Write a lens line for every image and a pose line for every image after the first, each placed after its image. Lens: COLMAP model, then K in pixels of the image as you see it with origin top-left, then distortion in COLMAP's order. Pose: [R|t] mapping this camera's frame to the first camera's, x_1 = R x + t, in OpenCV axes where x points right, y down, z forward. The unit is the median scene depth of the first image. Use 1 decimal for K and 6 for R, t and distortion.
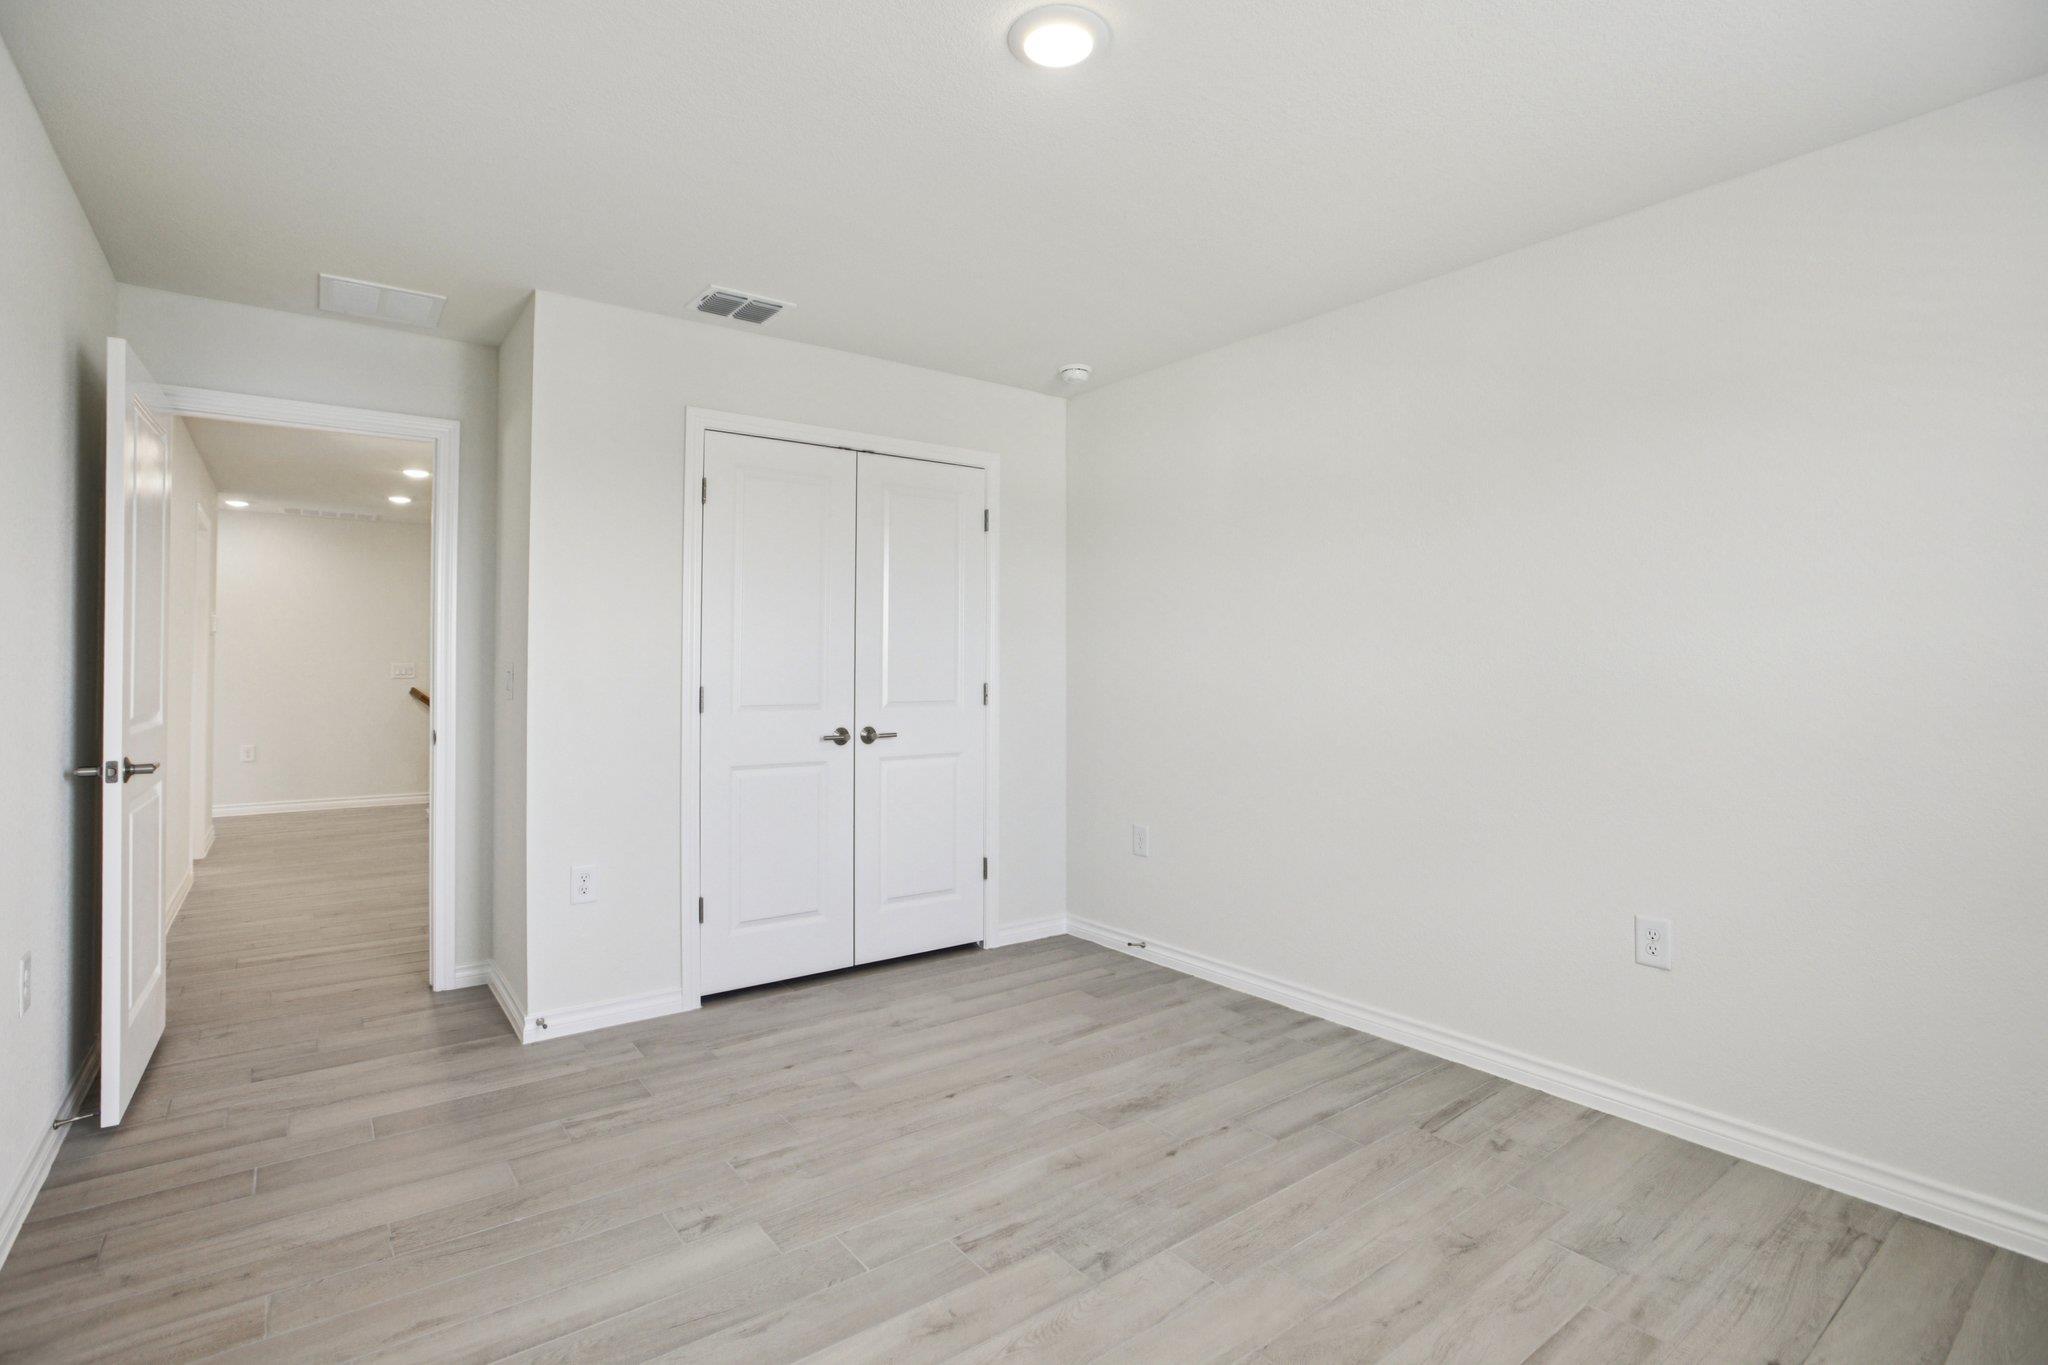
lens RADIAL K [[976.2, 0, 1030.9], [0, 976.2, 668.8], [0, 0, 1]] dist [-0.042303, 0.011713]
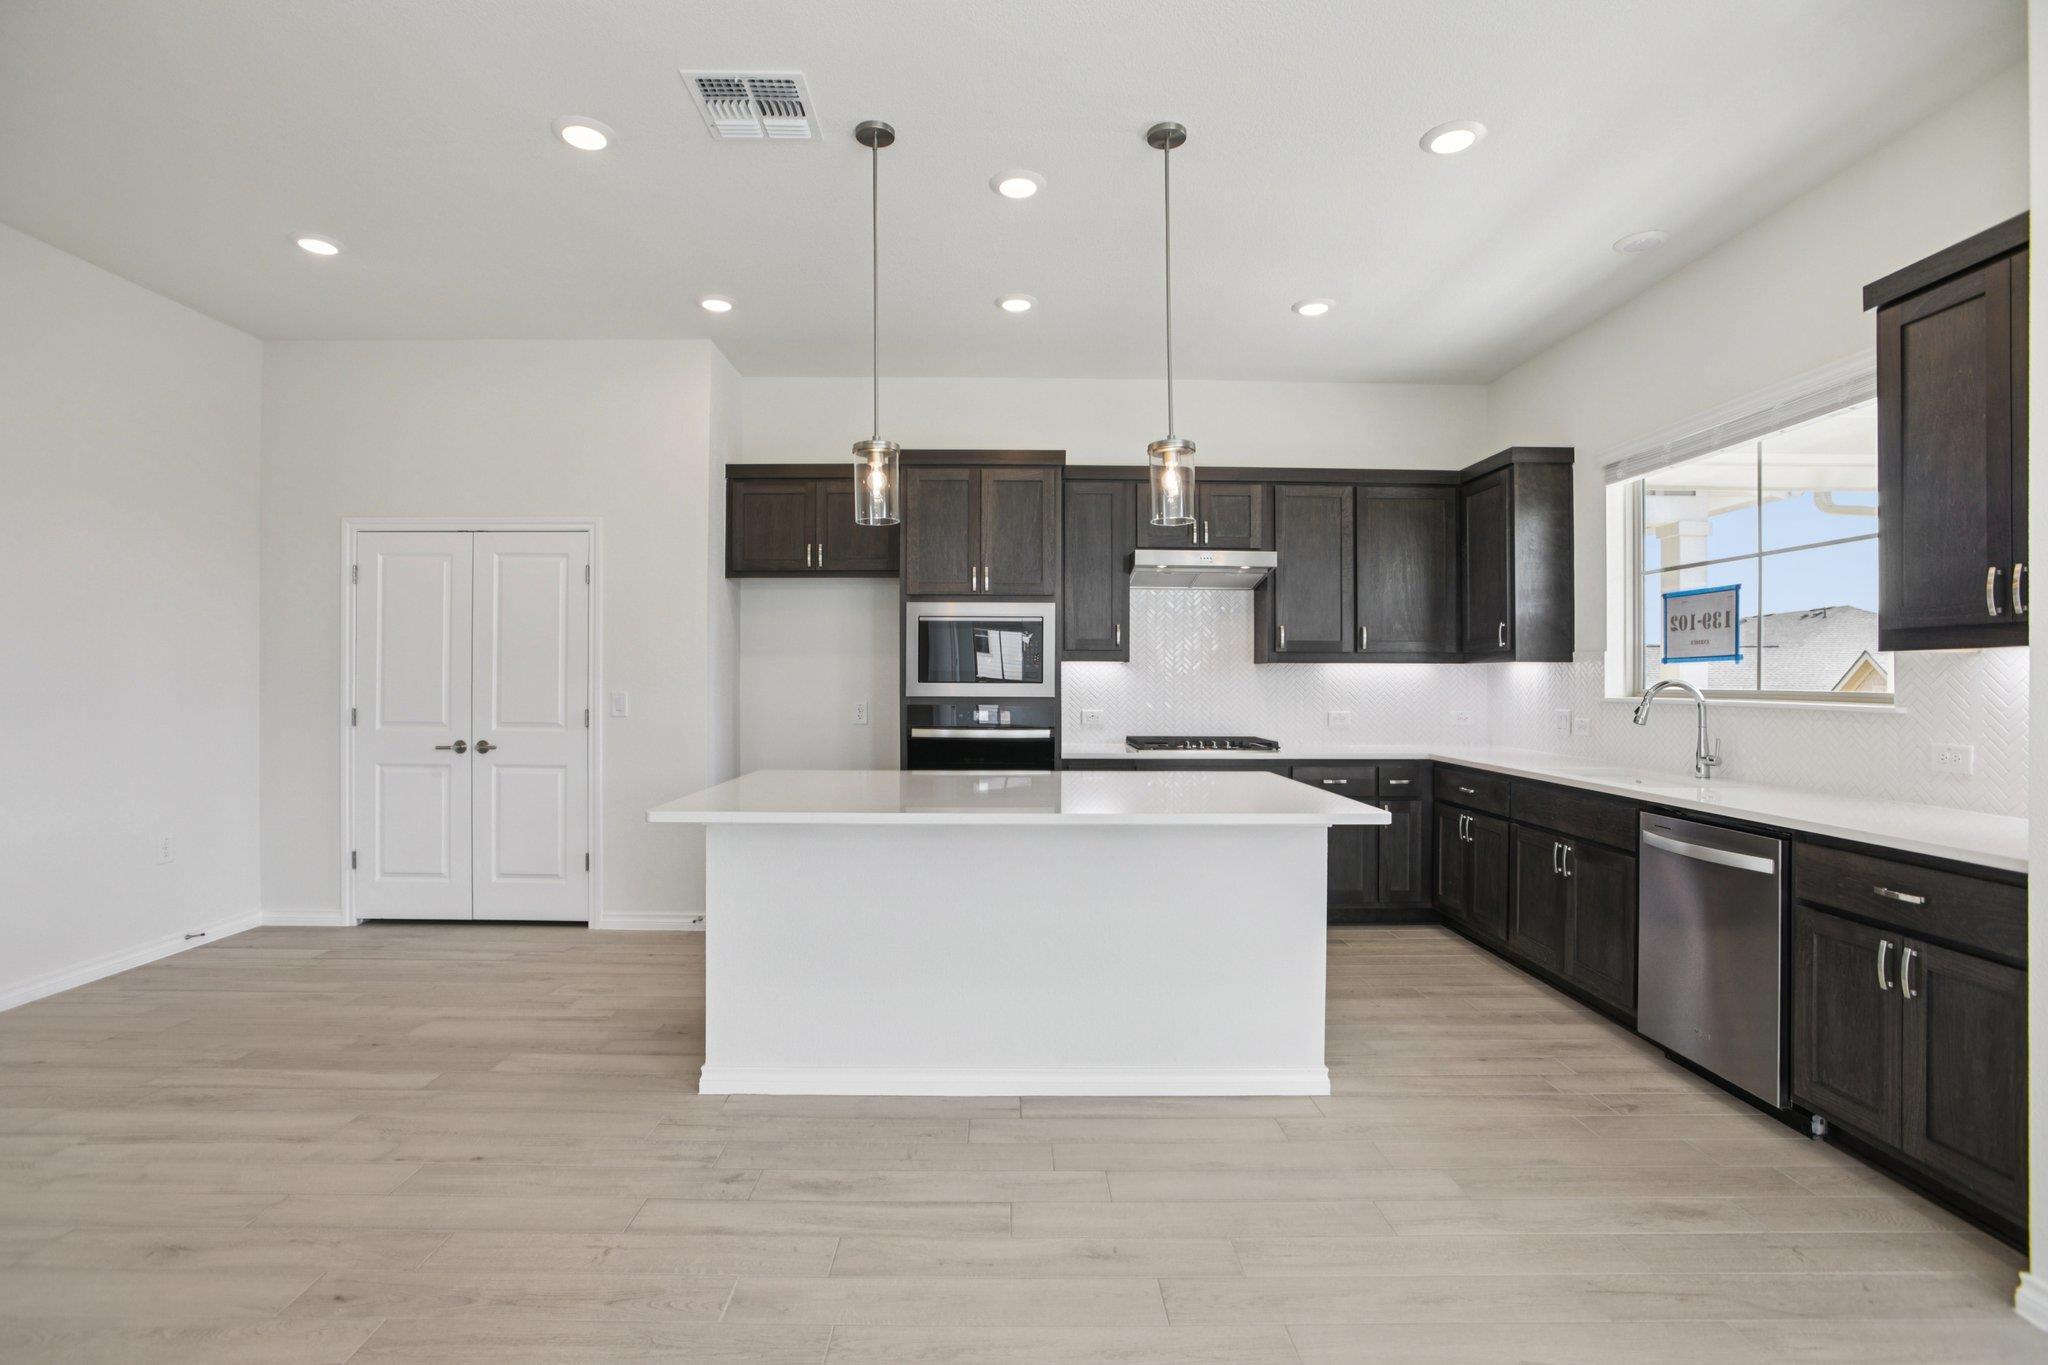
lens RADIAL K [[976.2, 0, 1013.0], [0, 976.2, 686.6], [0, 0, 1]] dist [-0.042303, 0.011713]
pose [[0.801947, 0.010173, -0.597309, 1.184854], [-0.004335, 0.999928, 0.011211, -0.031147], [0.597380, -0.006401, 0.801933, 0.385339]]
